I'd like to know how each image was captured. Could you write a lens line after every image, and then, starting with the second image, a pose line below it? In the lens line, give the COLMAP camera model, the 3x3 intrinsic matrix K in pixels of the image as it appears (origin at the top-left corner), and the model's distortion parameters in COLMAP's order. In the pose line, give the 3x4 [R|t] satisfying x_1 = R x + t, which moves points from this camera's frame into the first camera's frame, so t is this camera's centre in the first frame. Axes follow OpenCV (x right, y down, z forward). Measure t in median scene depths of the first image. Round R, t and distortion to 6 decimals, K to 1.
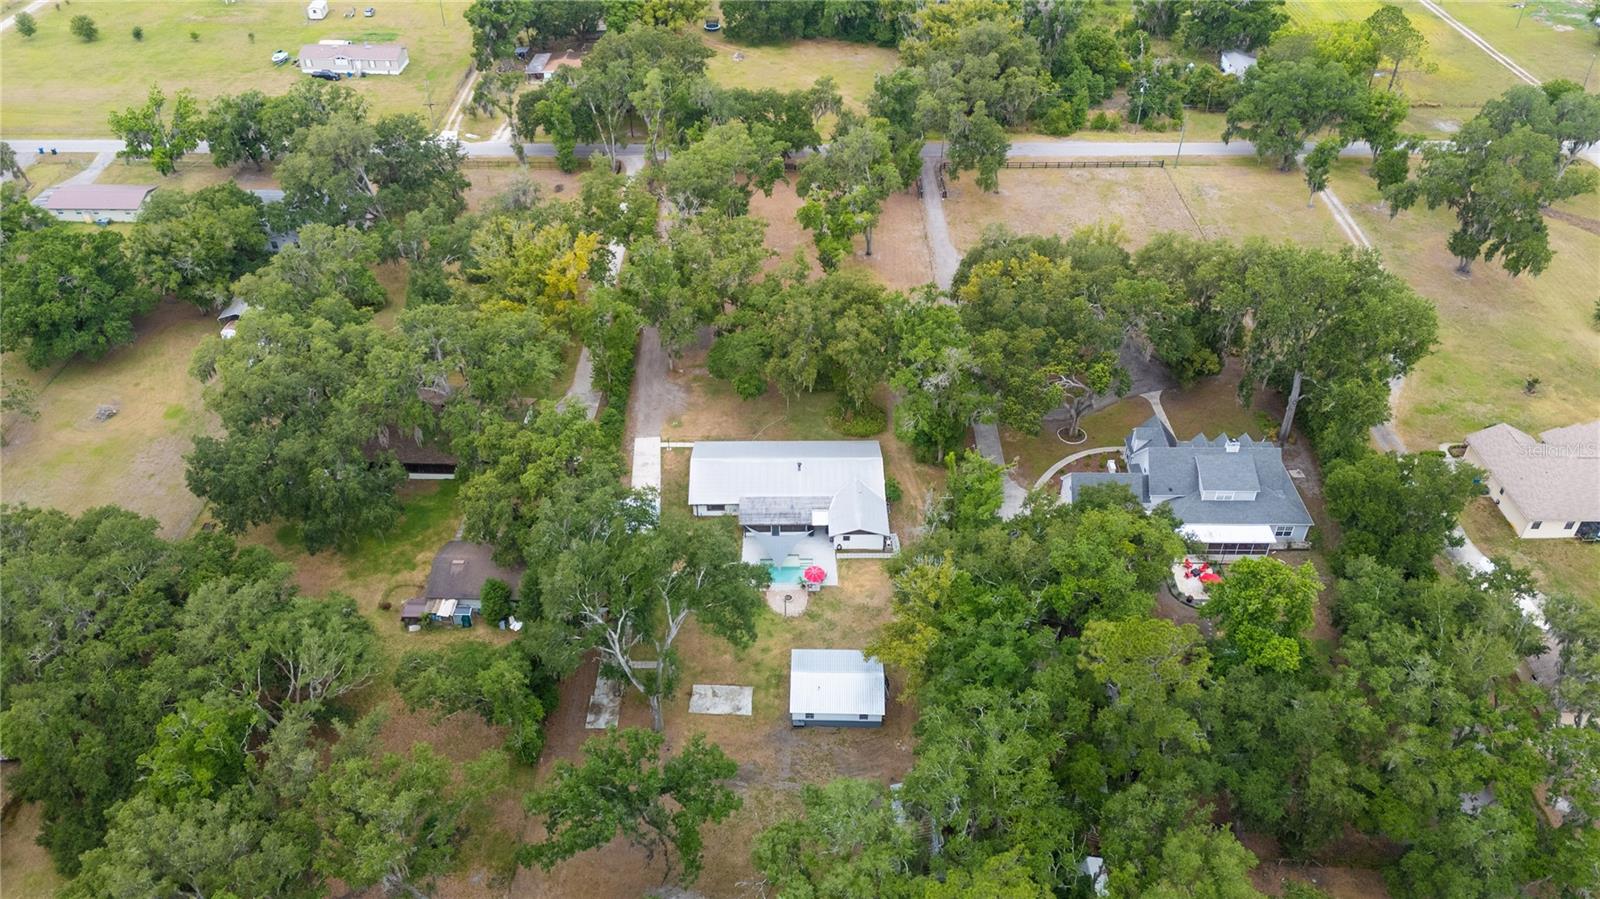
lens RADIAL K [[1171.3, 0, 799.5], [0, 1171.3, 447.6], [0, 0, 1]] dist [0.045530, -0.036354]
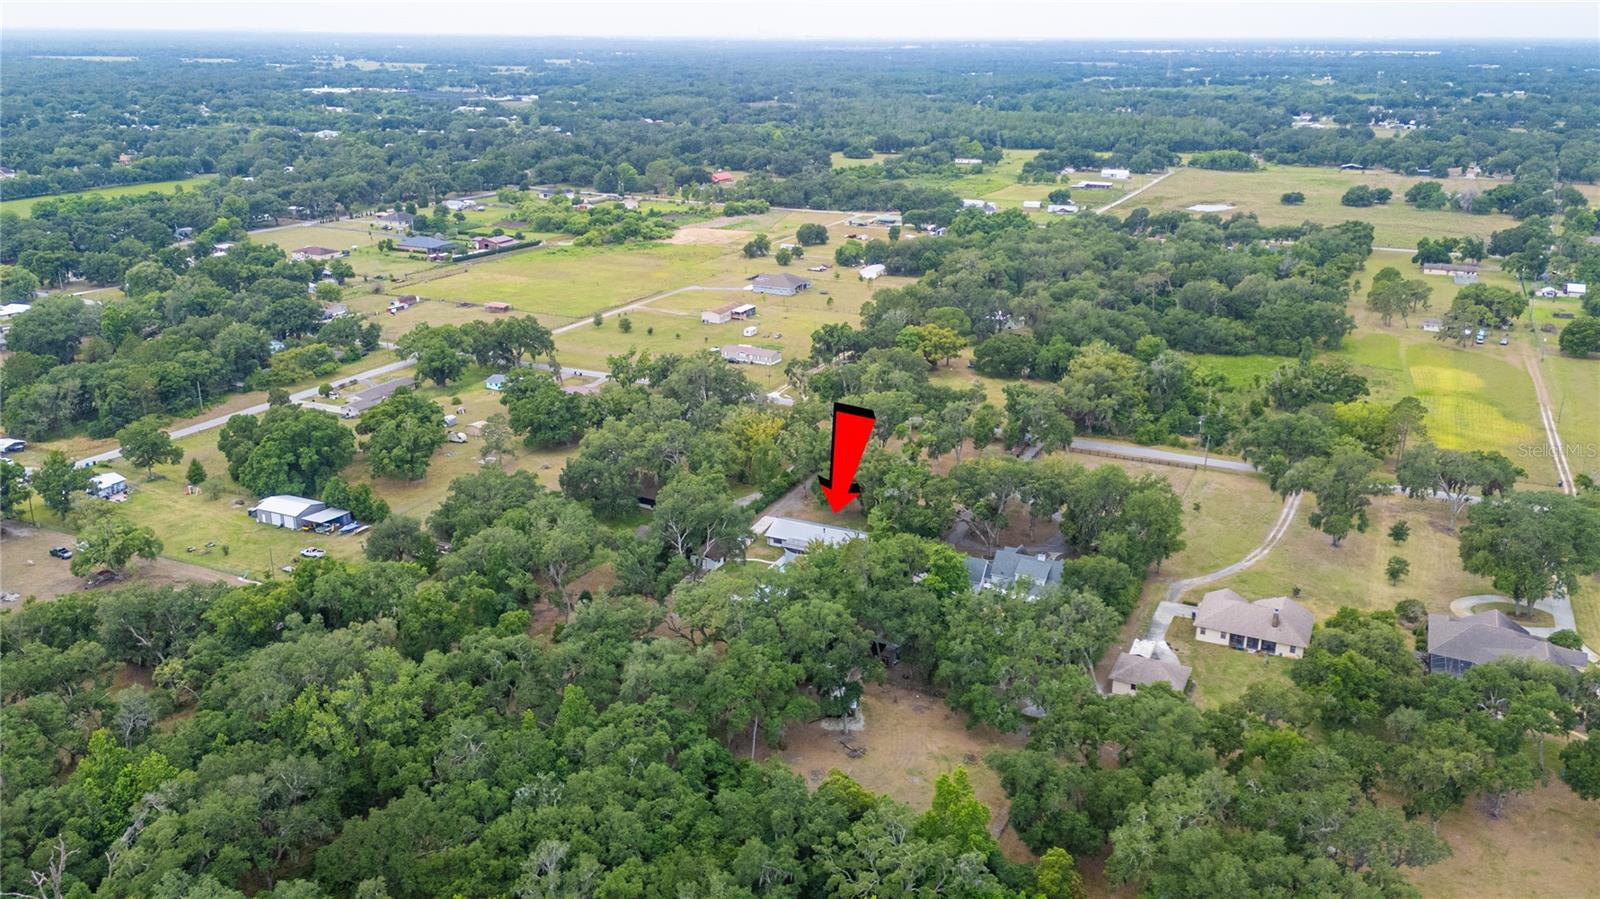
lens RADIAL K [[1227.5, 0, 799.5], [0, 1227.5, 443.6], [0, 0, 1]] dist [0.043844, -0.005081]
pose [[0.897980, 0.140808, -0.416899, 0.539300], [-0.271256, 0.923132, -0.272483, 0.305915], [0.346485, 0.357771, 0.867150, -0.554447]]
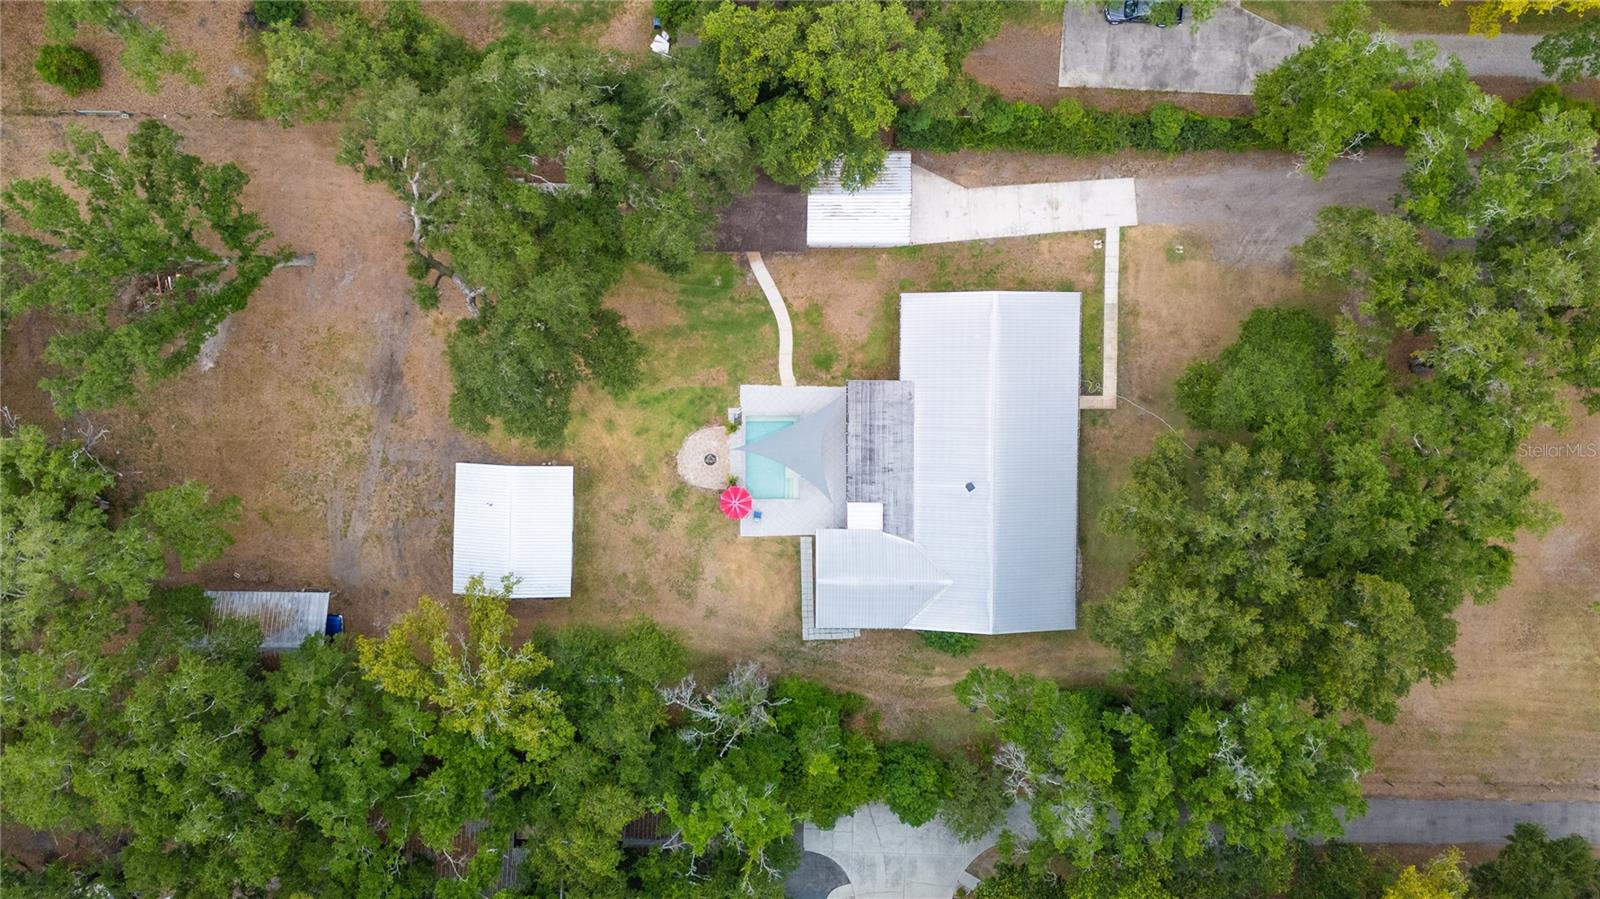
lens RADIAL K [[1171.3, 0, 754.4], [0, 1171.3, 425.0], [0, 0, 1]] dist [0.045530, -0.036354]
pose [[-0.011692, 0.998709, 0.049433, -0.039449], [-0.575210, -0.047156, 0.816646, -0.269188], [0.817922, -0.018886, 0.575019, 0.413163]]
